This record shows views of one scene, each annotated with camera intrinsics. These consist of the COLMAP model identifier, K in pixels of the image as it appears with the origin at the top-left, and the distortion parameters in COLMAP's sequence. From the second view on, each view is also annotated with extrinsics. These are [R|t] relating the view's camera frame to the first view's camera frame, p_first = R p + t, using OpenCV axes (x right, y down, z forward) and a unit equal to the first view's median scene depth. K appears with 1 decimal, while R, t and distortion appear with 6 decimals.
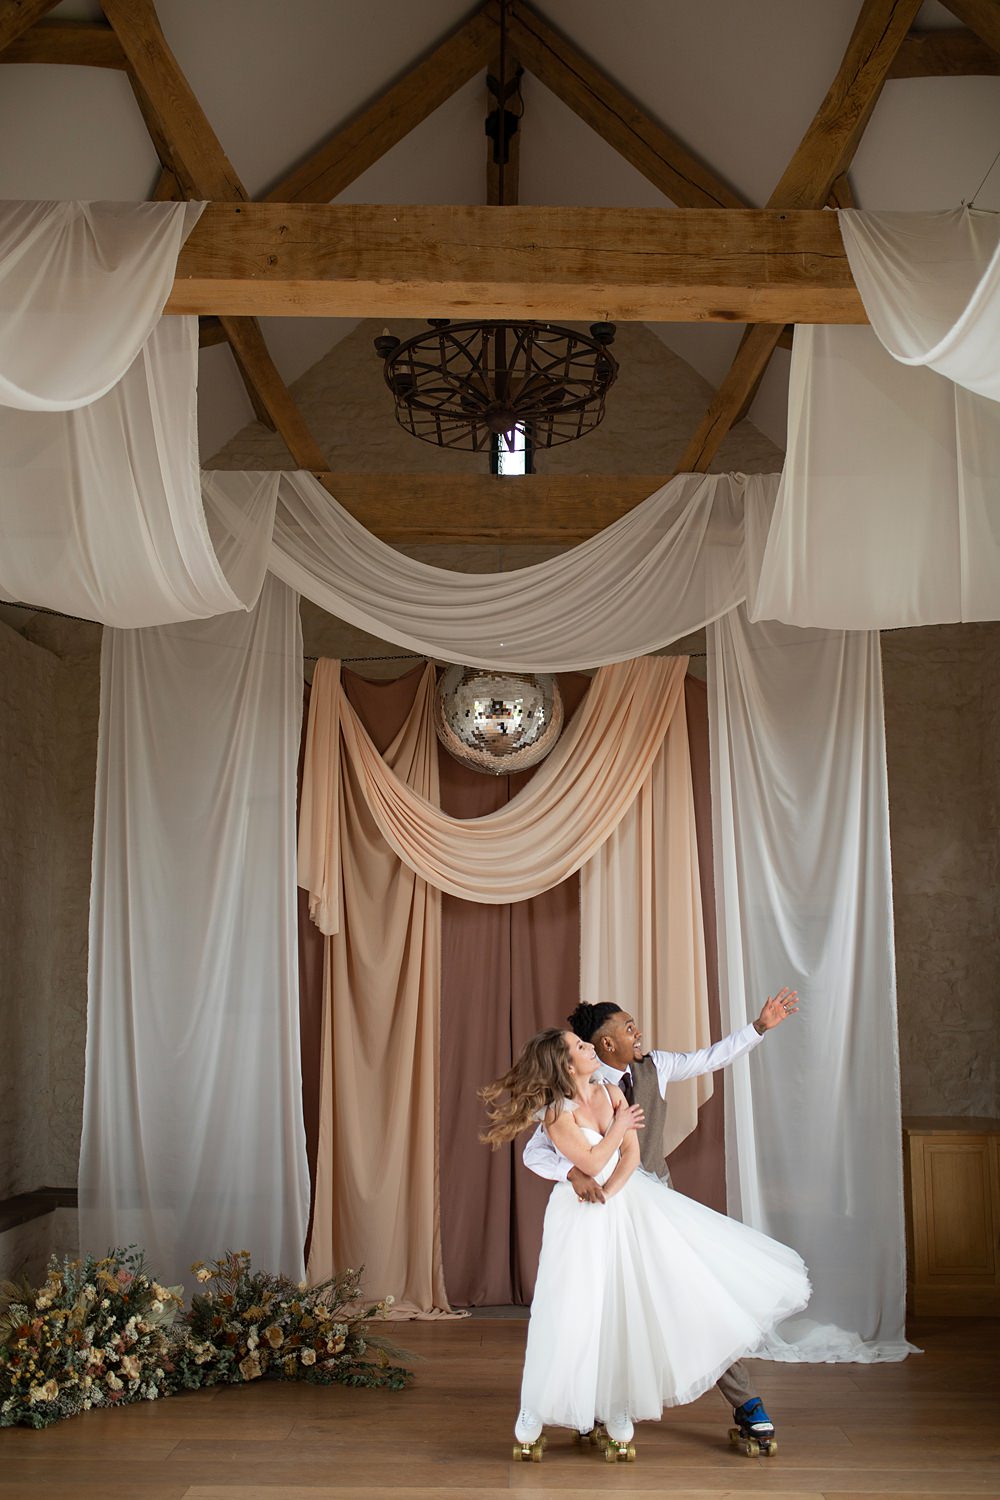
lens RADIAL K [[1672.9, 0, 503.5], [0, 1672.9, 711.4], [0, 0, 1]] dist [-0.068972, 0.118877]
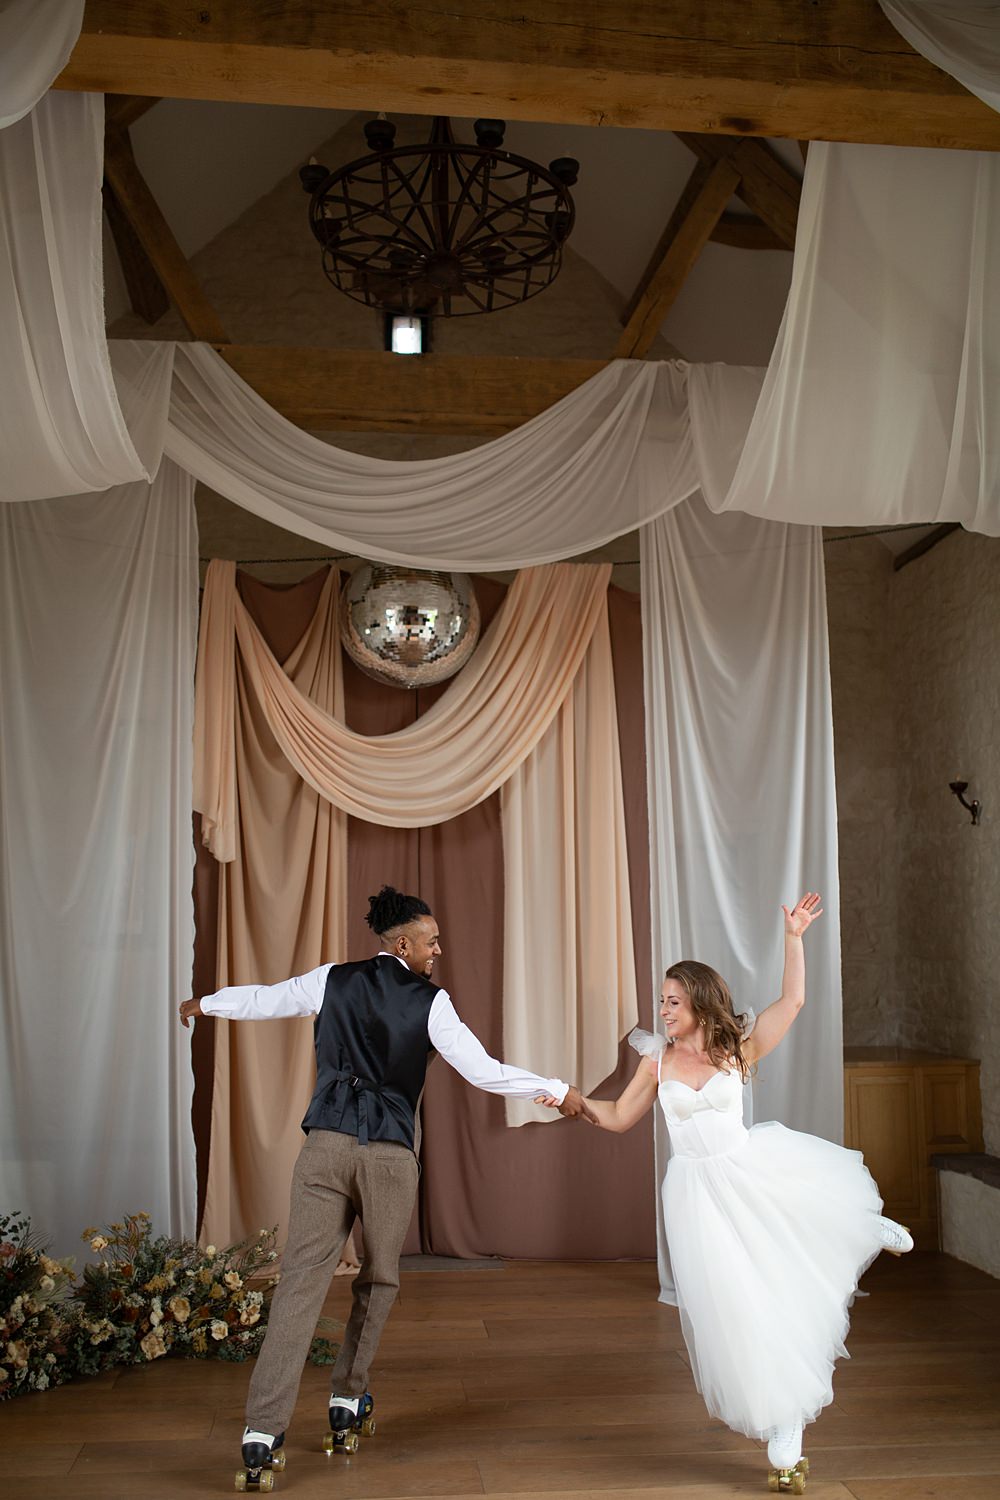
lens RADIAL K [[1542.9, 0, 500.0], [0, 1542.9, 750.0], [0, 0, 1]] dist [-0.078630, 0.127134]
pose [[0.993301, 0.005061, 0.115449, -0.055645], [-0.010689, 0.998781, 0.048182, 0.032891], [-0.115064, -0.049093, 0.992144, 0.161908]]
